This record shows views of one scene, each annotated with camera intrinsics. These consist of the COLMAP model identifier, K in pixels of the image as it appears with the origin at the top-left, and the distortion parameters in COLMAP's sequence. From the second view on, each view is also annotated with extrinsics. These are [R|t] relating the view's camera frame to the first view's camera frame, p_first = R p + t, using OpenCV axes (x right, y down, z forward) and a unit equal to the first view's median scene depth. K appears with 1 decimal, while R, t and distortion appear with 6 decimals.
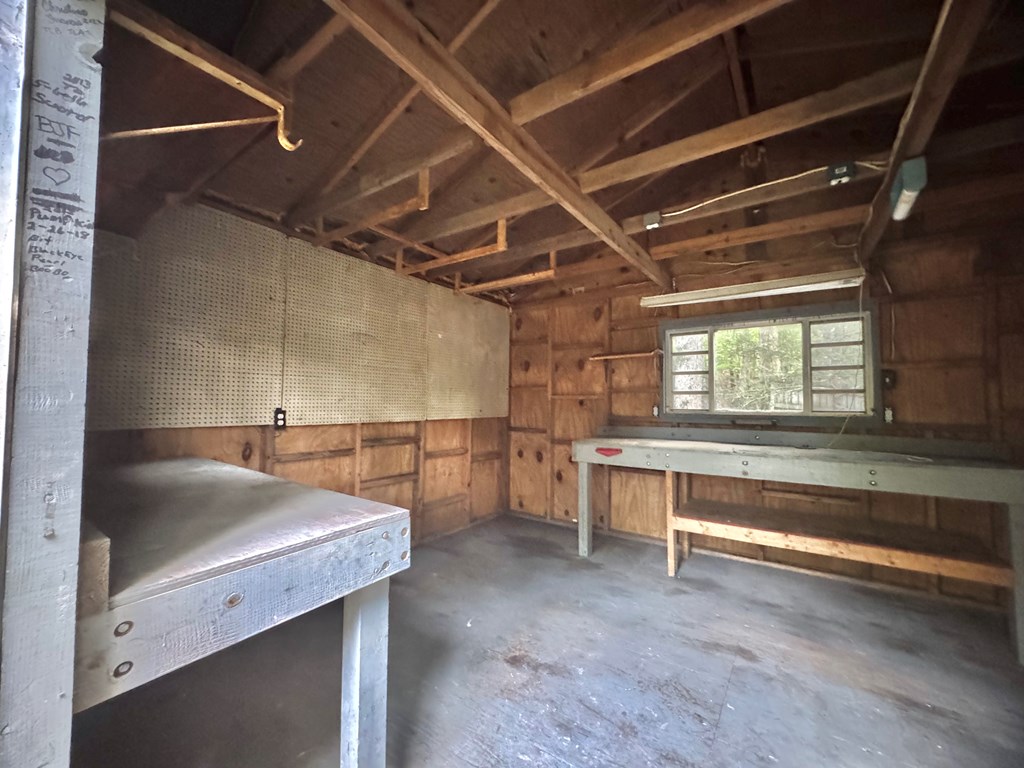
lens RADIAL K [[411.1, 0, 509.3], [0, 411.1, 385.6], [0, 0, 1]] dist [-0.002017, -0.000058]
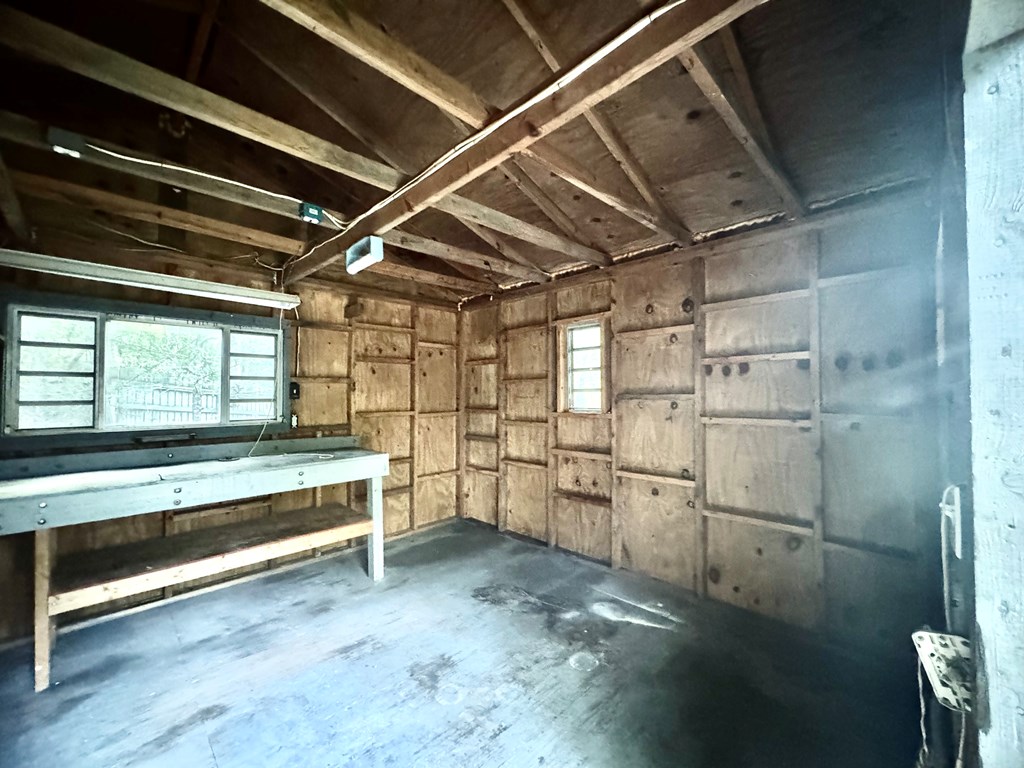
lens RADIAL K [[411.1, 0, 510.5], [0, 411.1, 384.6], [0, 0, 1]] dist [-0.002017, -0.000058]
pose [[0.165408, 0.016714, 0.986084, -0.135773], [-0.032267, 0.999413, -0.011528, -0.037138], [-0.985697, -0.029911, 0.165850, 0.179899]]
